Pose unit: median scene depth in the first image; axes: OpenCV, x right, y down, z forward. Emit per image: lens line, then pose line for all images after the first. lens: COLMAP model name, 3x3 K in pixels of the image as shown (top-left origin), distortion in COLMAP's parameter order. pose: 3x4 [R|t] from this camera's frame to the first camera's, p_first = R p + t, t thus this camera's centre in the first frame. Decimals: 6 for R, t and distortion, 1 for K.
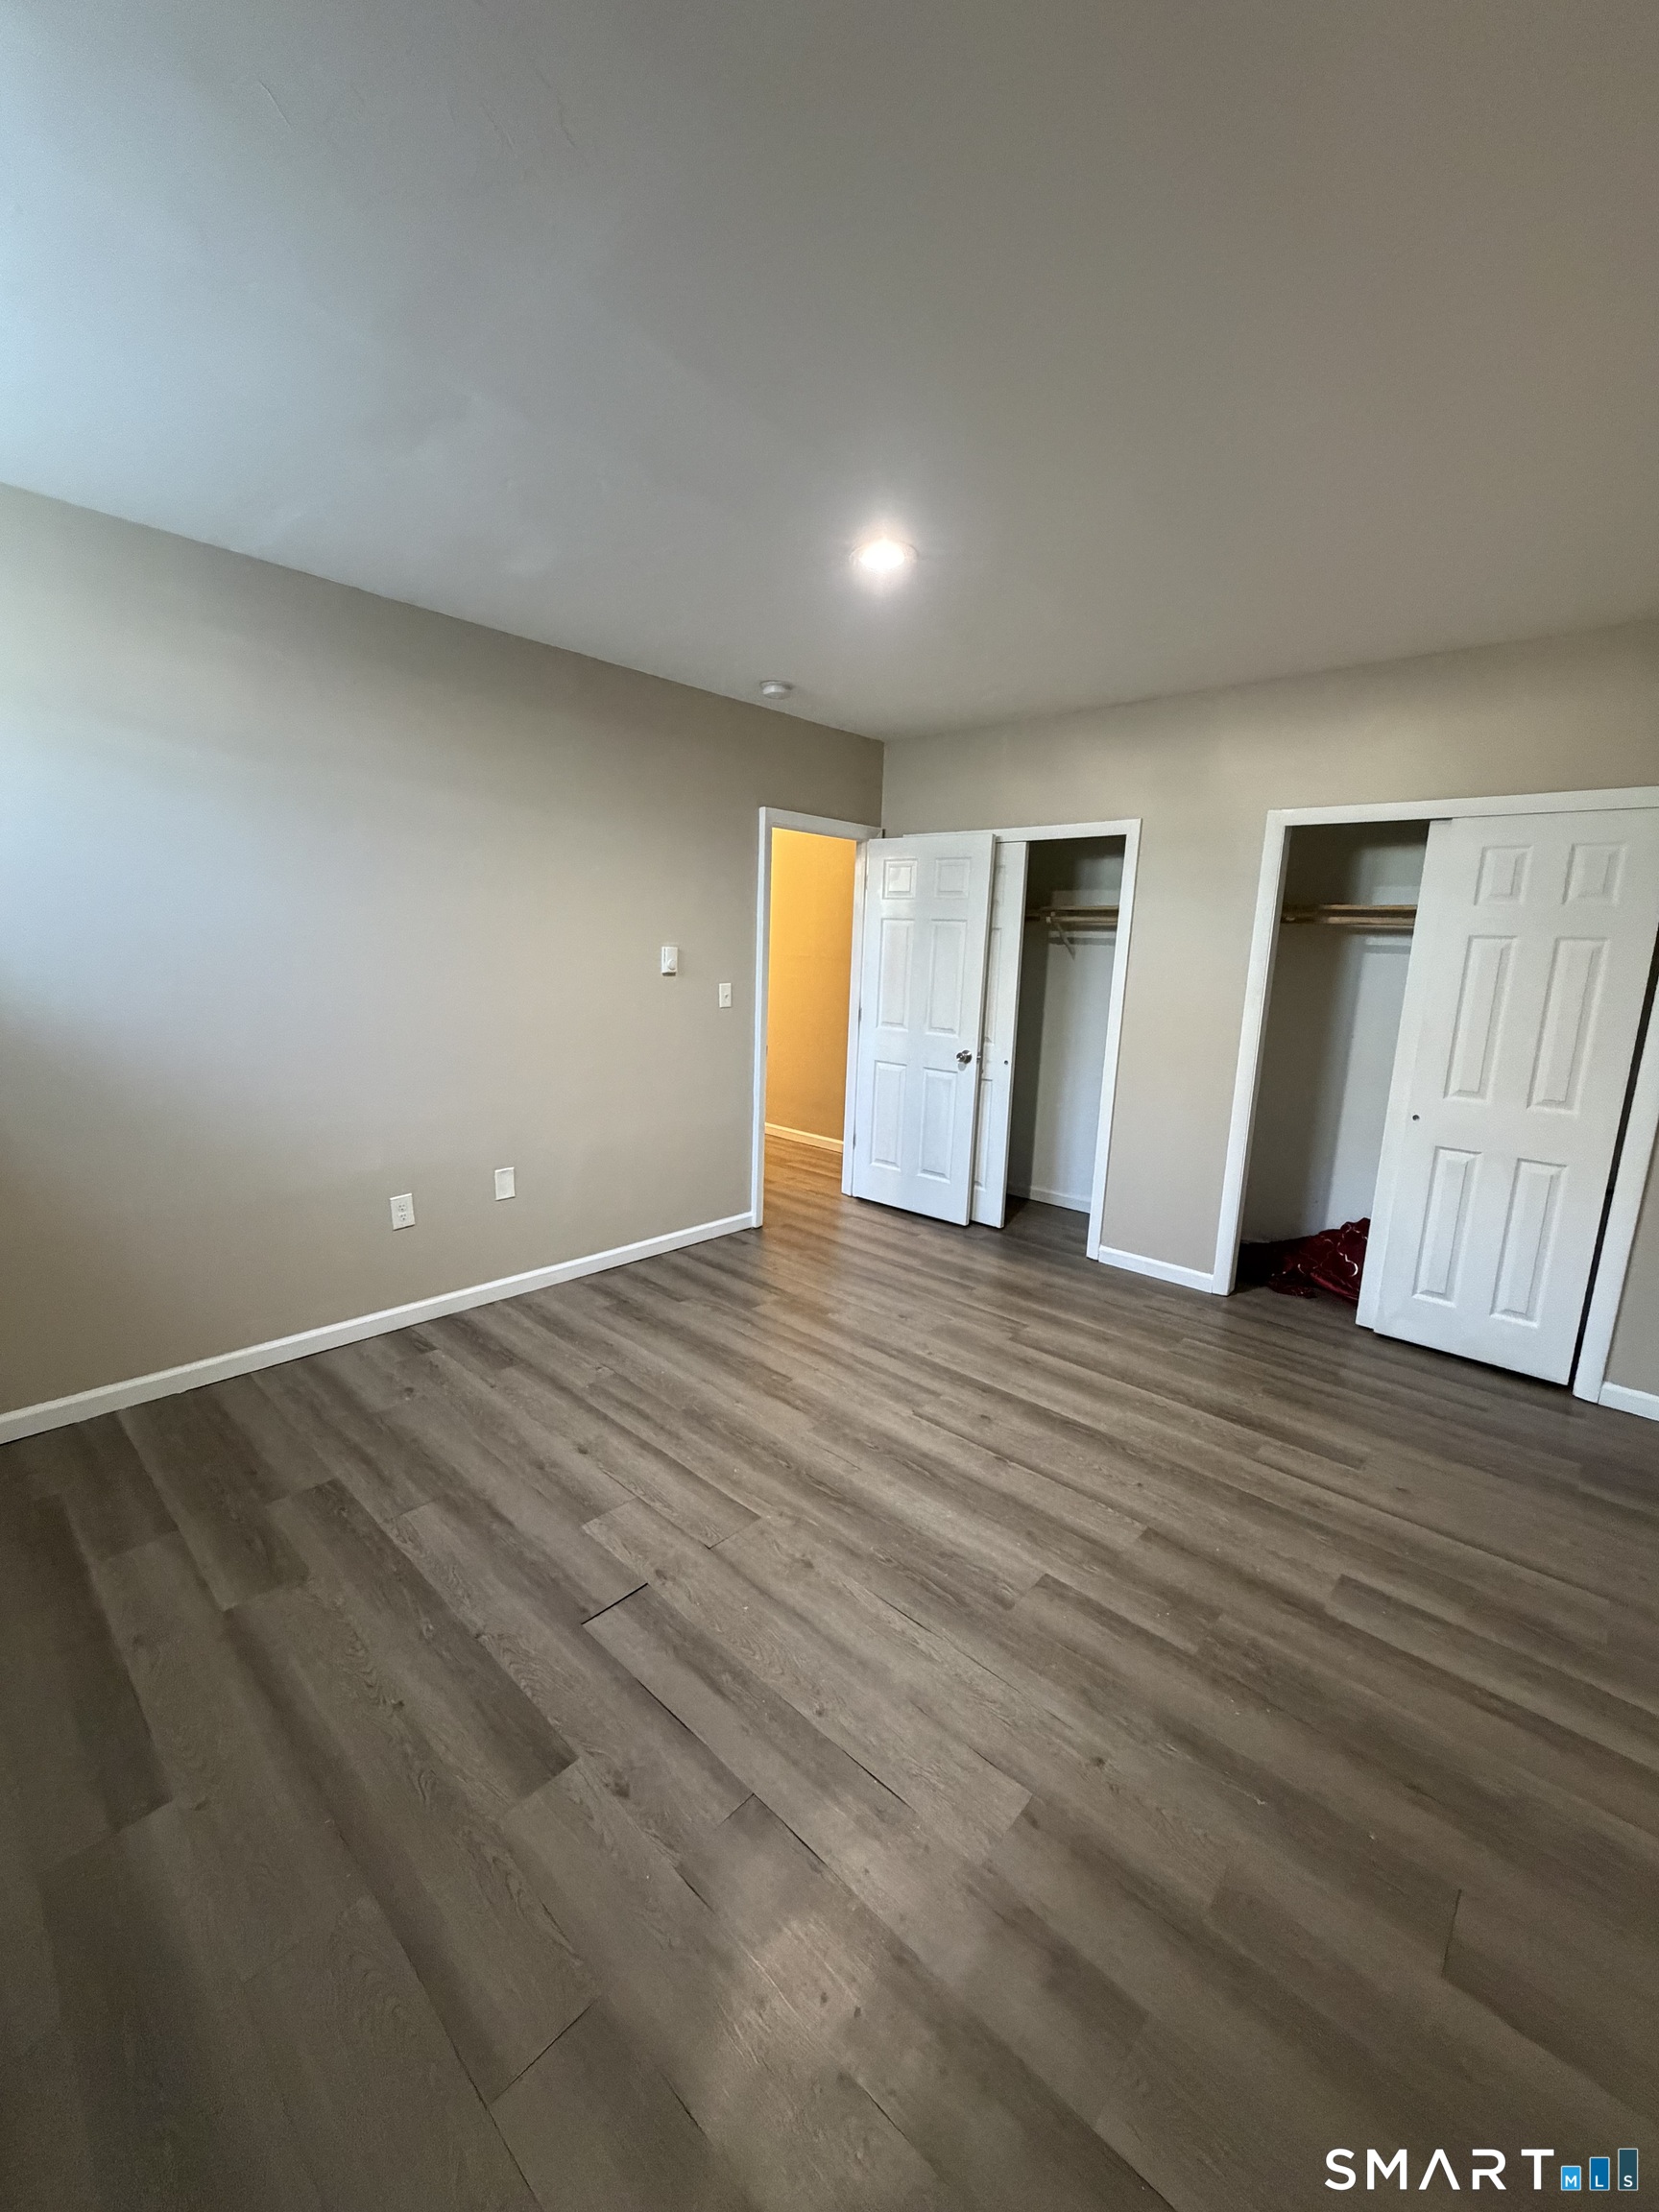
lens RADIAL K [[879.3, 0, 828.0], [0, 879.3, 1104.3], [0, 0, 1]] dist [-0.007043, 0.001523]
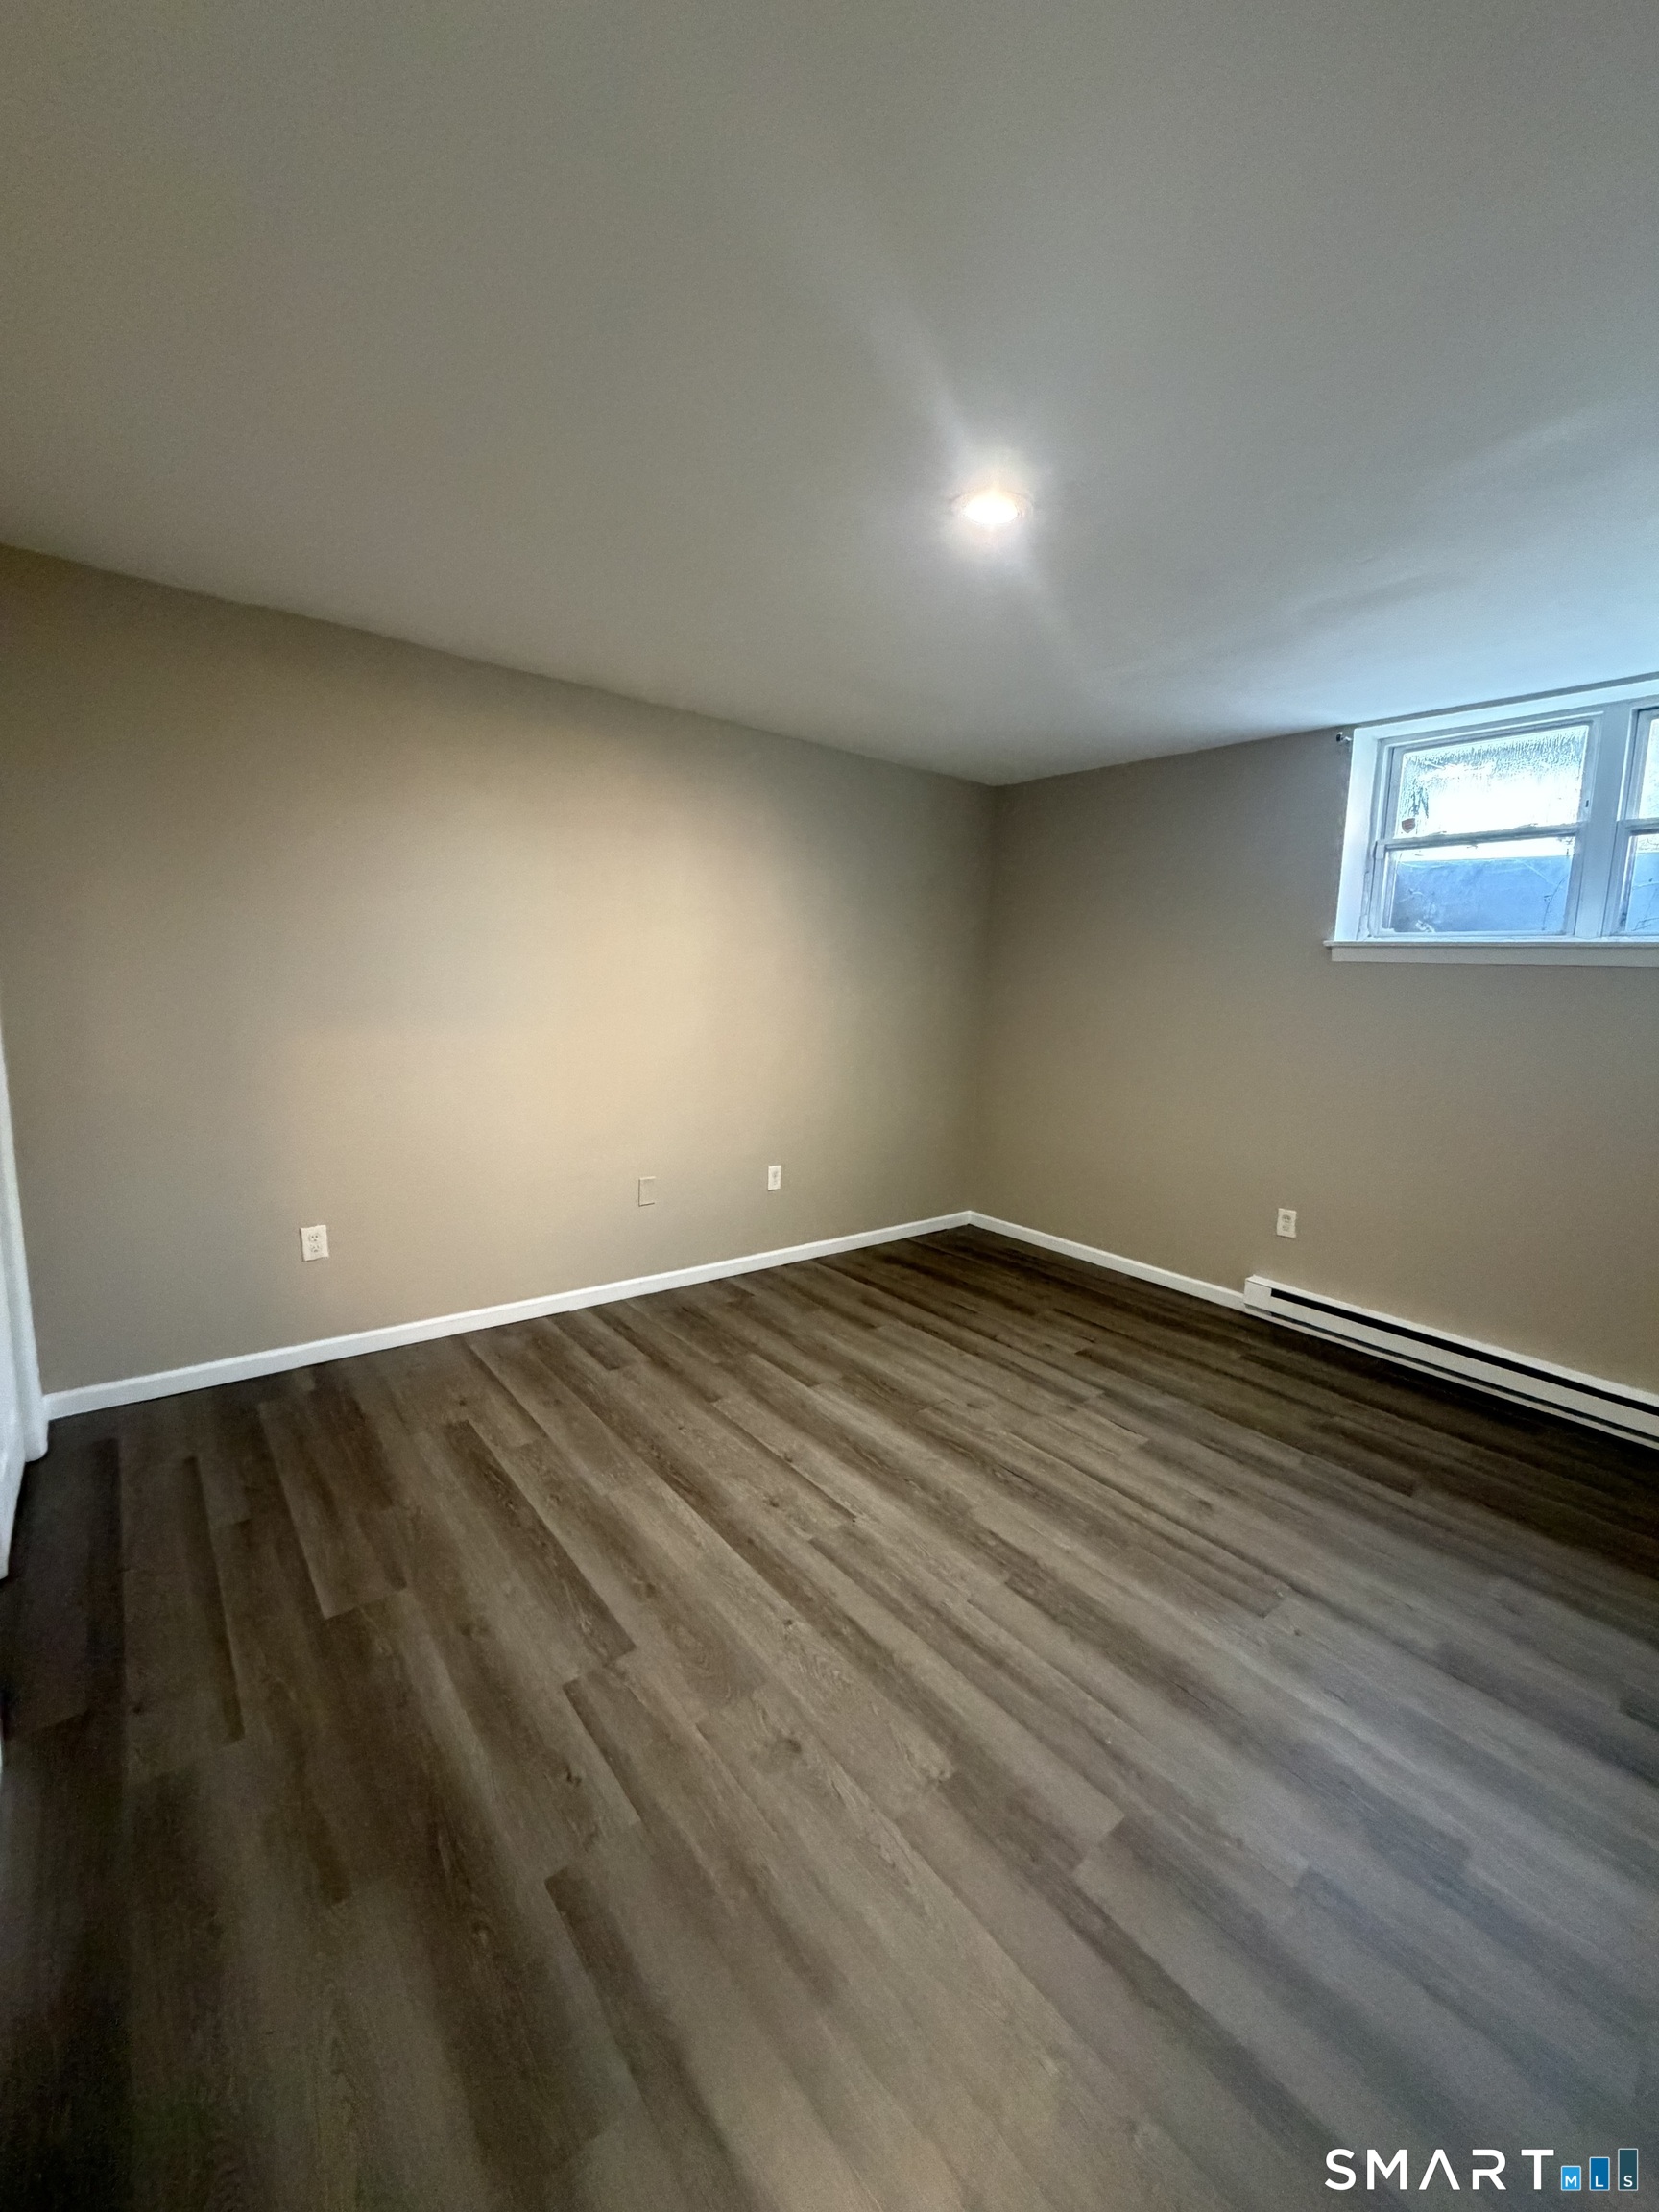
lens RADIAL K [[879.3, 0, 831.2], [0, 879.3, 1095.4], [0, 0, 1]] dist [-0.007043, 0.001523]
pose [[-0.986667, -0.091763, 0.134419, 0.044174], [-0.043486, 0.944512, 0.325586, -0.333472], [-0.156837, 0.315399, -0.935909, 1.774607]]
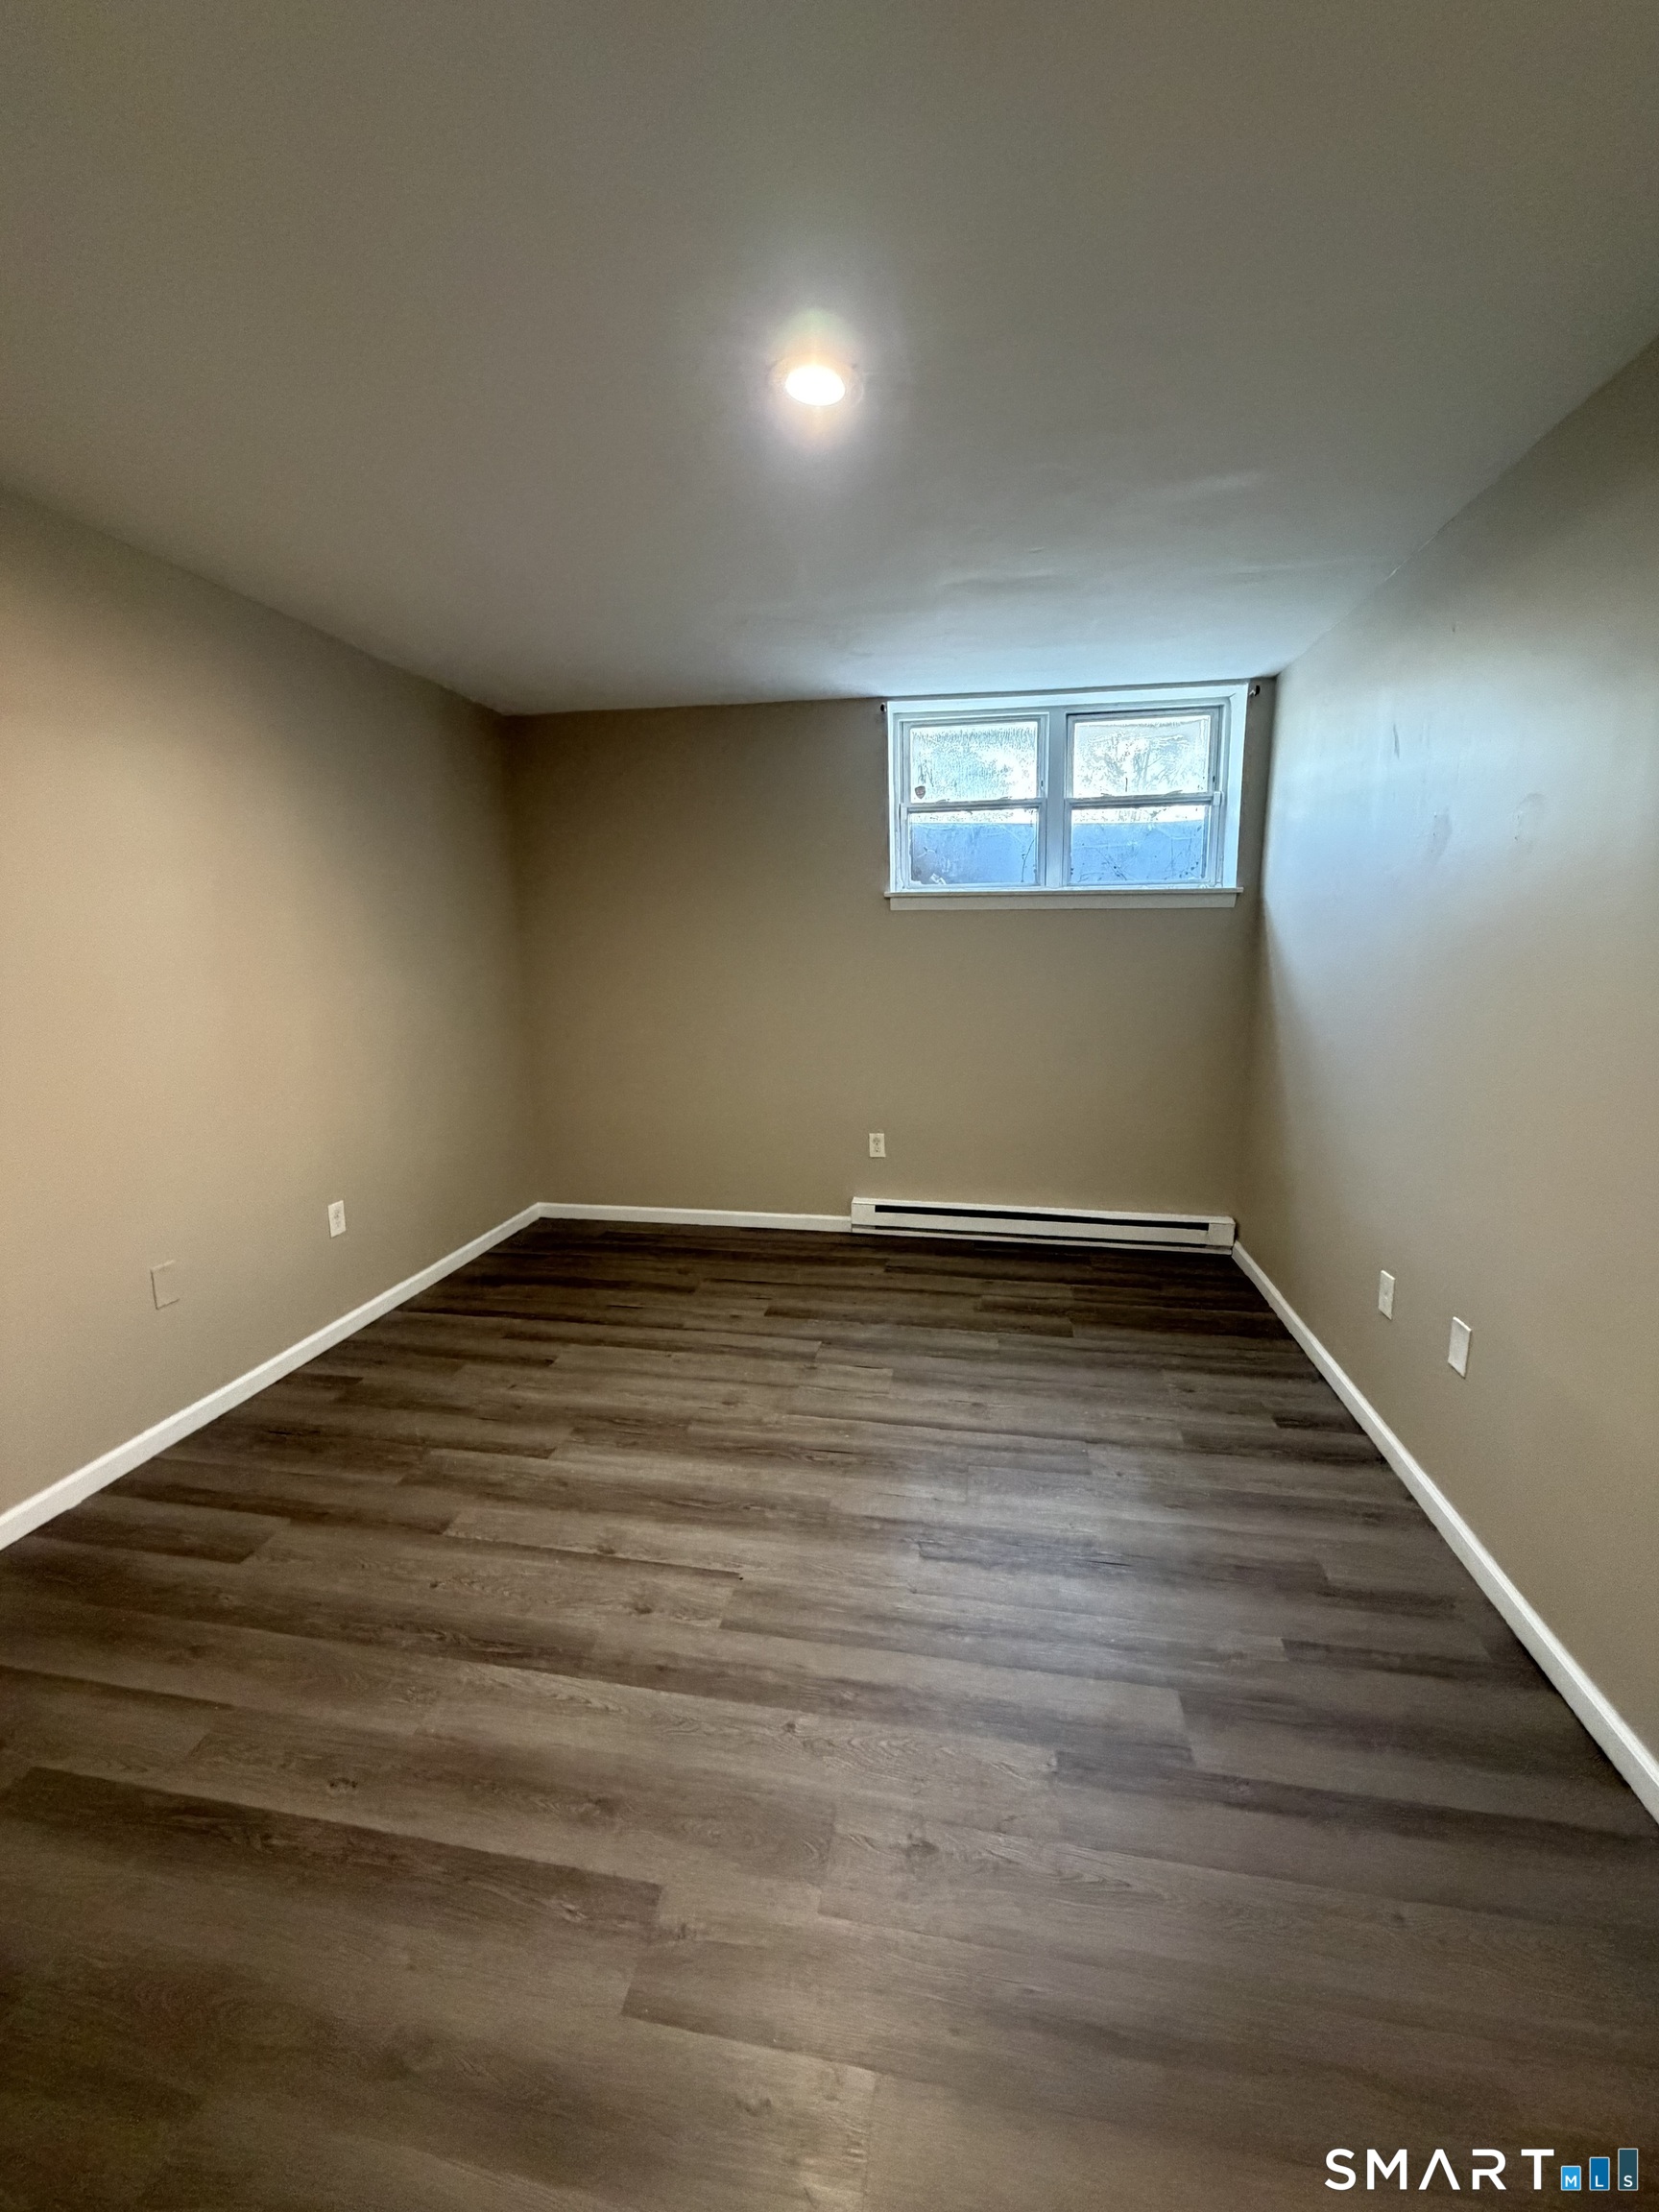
lens RADIAL K [[879.3, 0, 834.8], [0, 879.3, 1097.1], [0, 0, 1]] dist [-0.007043, 0.001523]
pose [[-0.840174, 0.066279, -0.538251, 0.420784], [-0.125025, 0.942096, 0.311164, -0.278197], [0.527708, 0.328727, -0.783238, 1.574412]]
